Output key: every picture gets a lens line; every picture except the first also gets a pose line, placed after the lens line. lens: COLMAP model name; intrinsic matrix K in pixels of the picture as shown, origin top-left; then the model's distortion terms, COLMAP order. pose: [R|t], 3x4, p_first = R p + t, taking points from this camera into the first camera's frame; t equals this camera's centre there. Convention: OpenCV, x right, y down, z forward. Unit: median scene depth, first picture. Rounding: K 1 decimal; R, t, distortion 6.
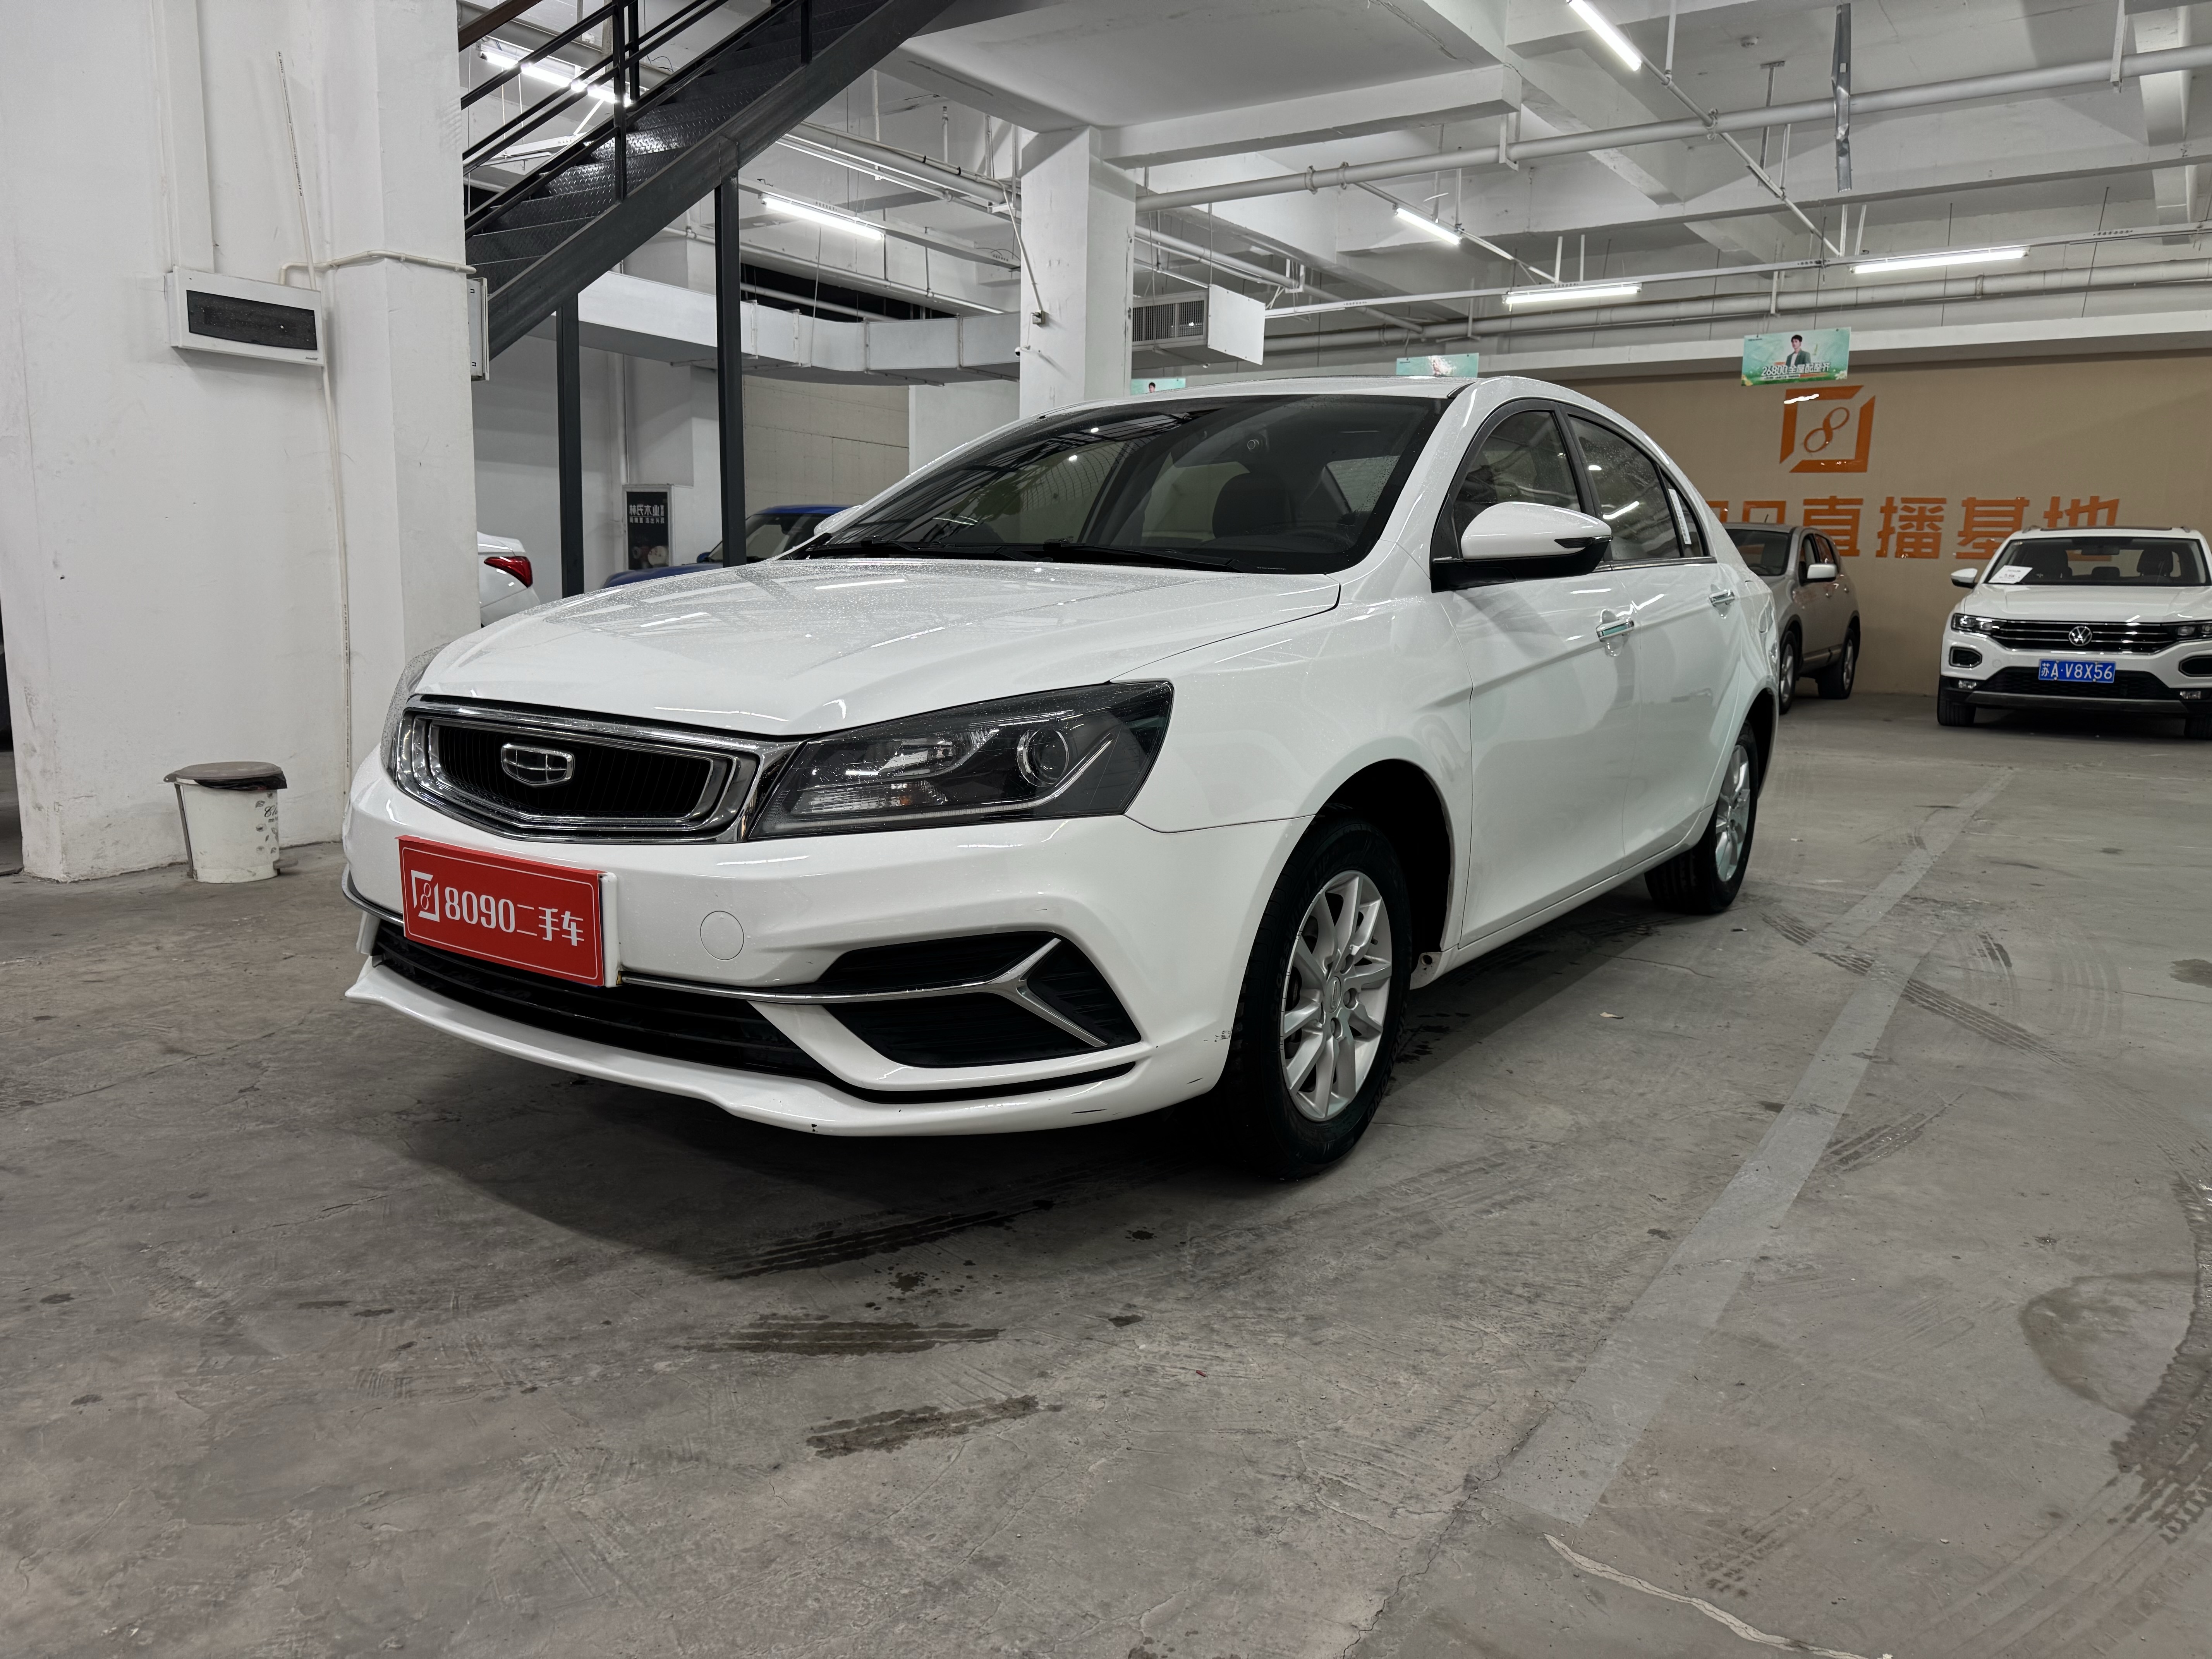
lens RADIAL K [[1556.9, 0, 1109.1], [0, 1556.9, 841.0], [0, 0, 1]] dist [0.031576, -0.033449]
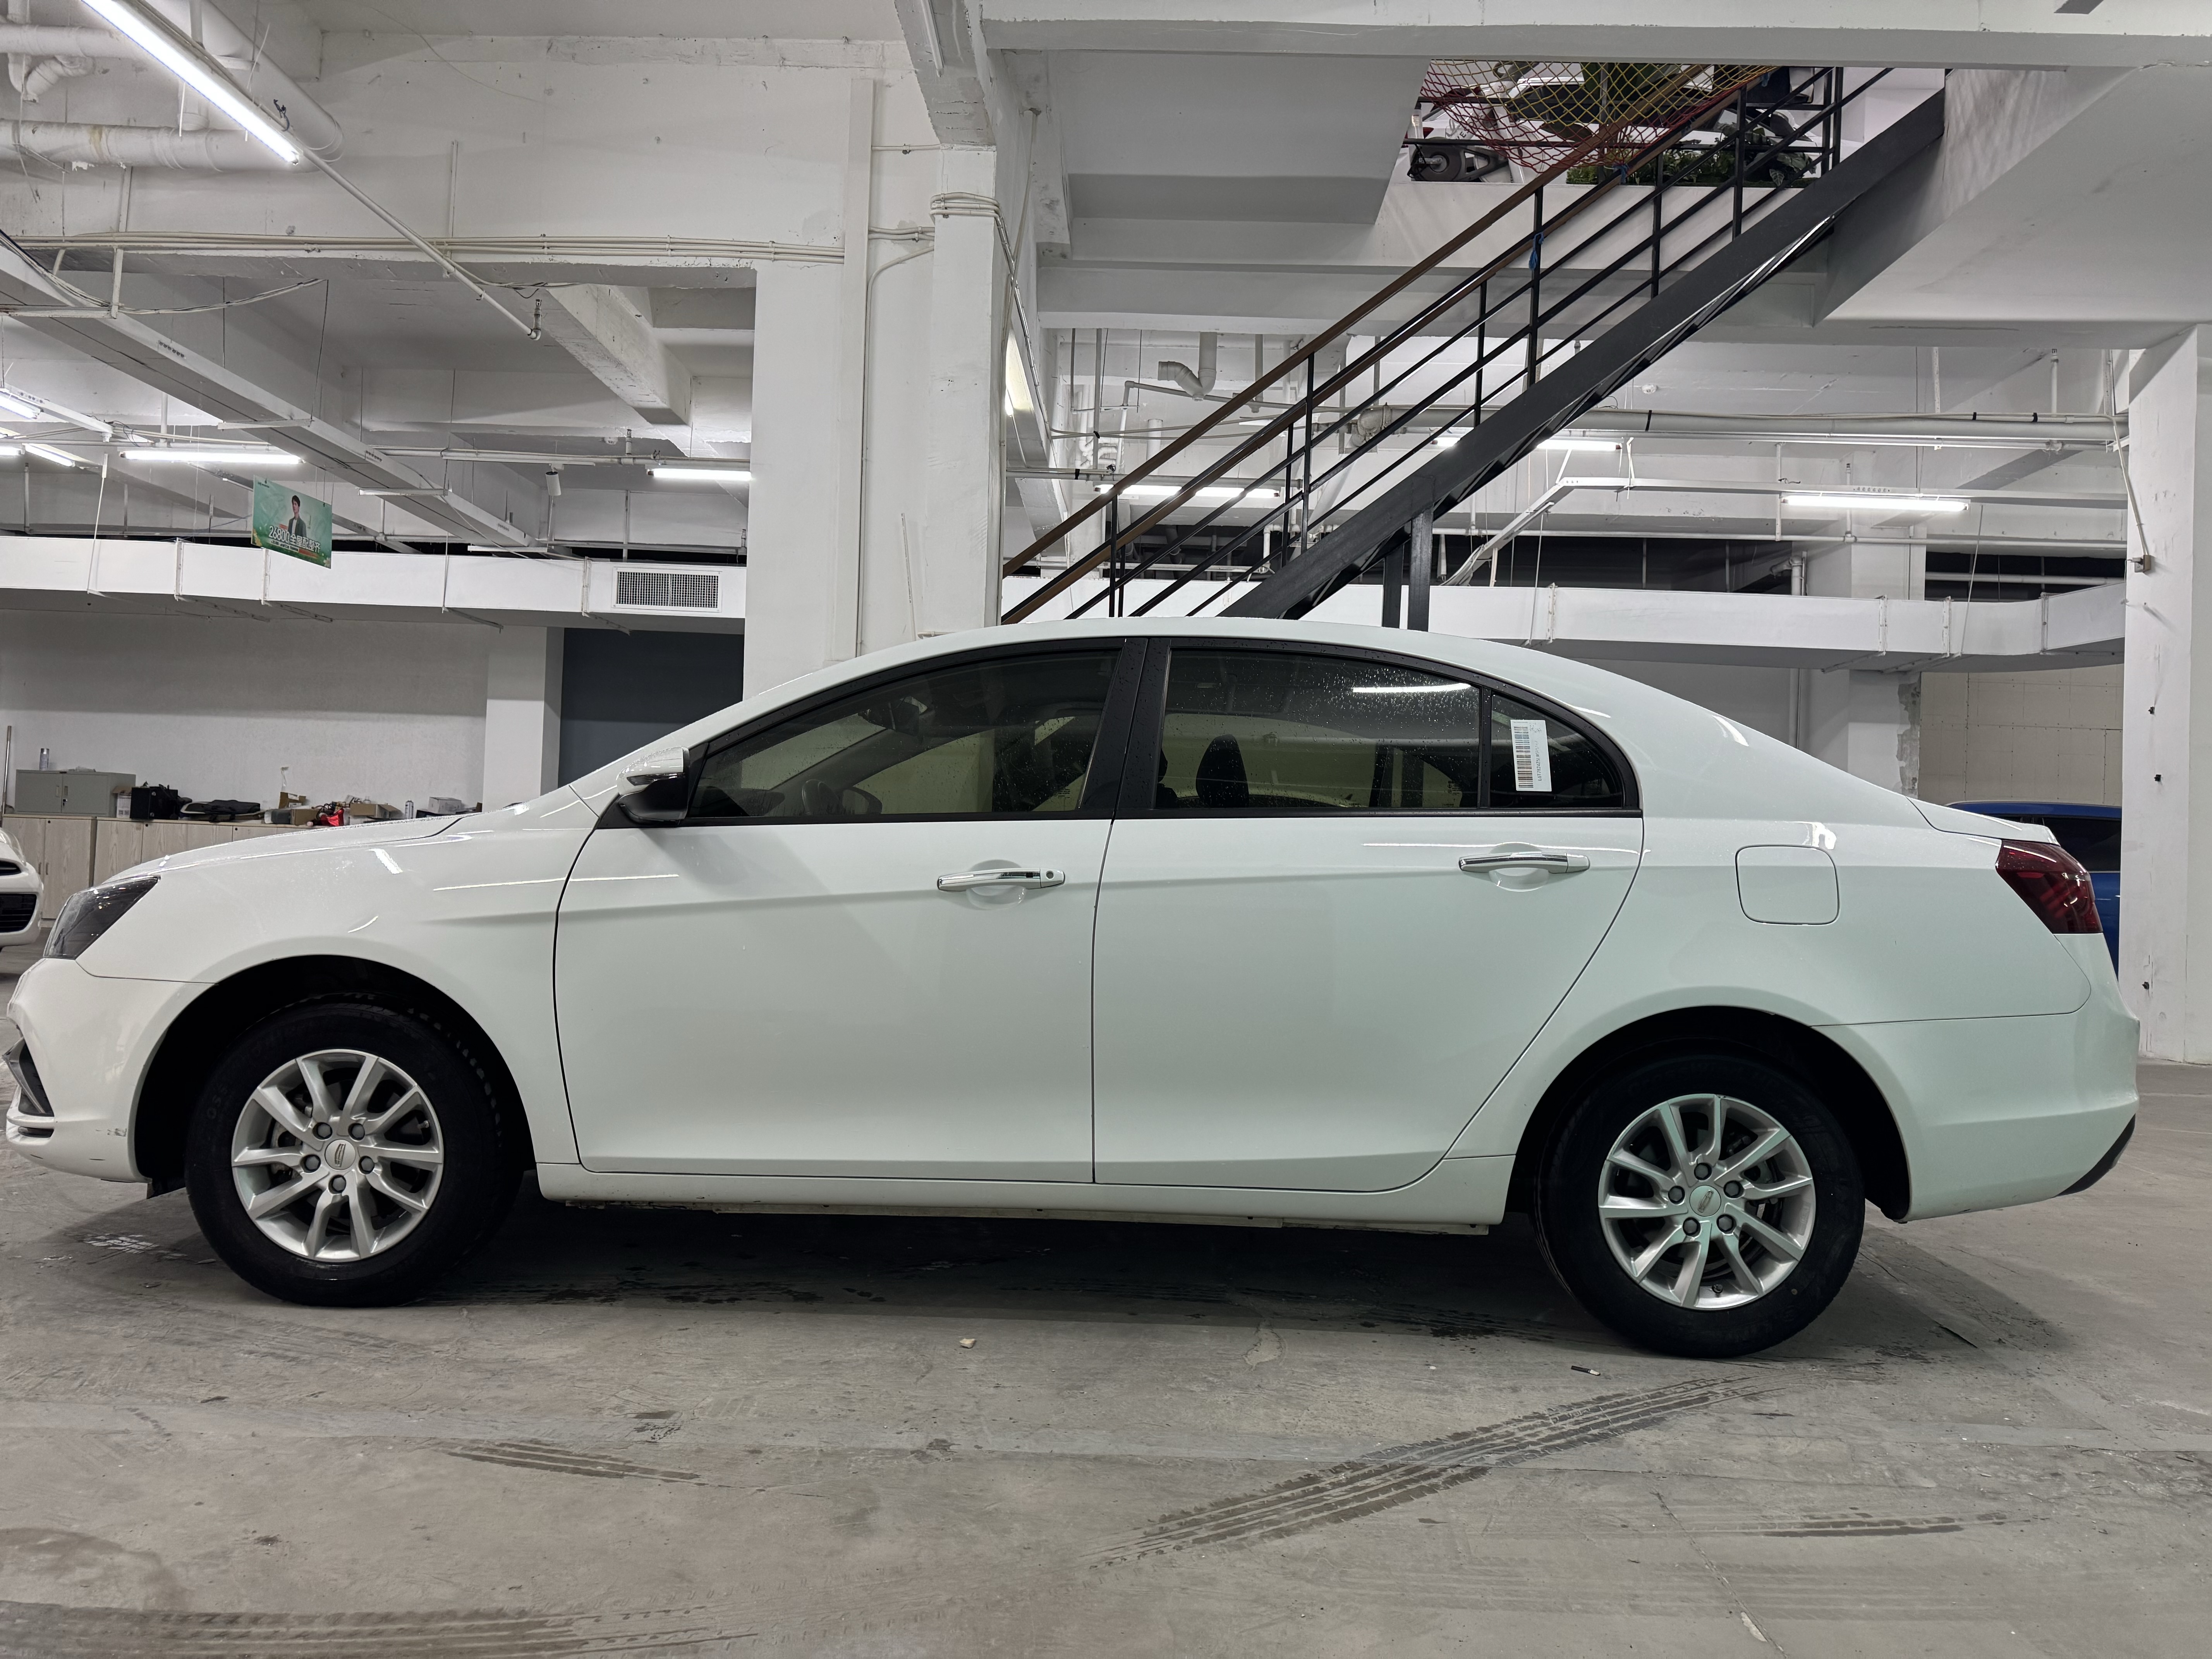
lens RADIAL K [[1551.1, 0, 1106.0], [0, 1551.1, 829.5], [0, 0, 1]] dist [0.004938, -0.005009]
pose [[0.547139, -0.025012, -0.836668, 1.446778], [-0.155086, 0.979218, -0.130692, -0.081559], [0.822549, 0.201263, 0.531889, 0.776229]]
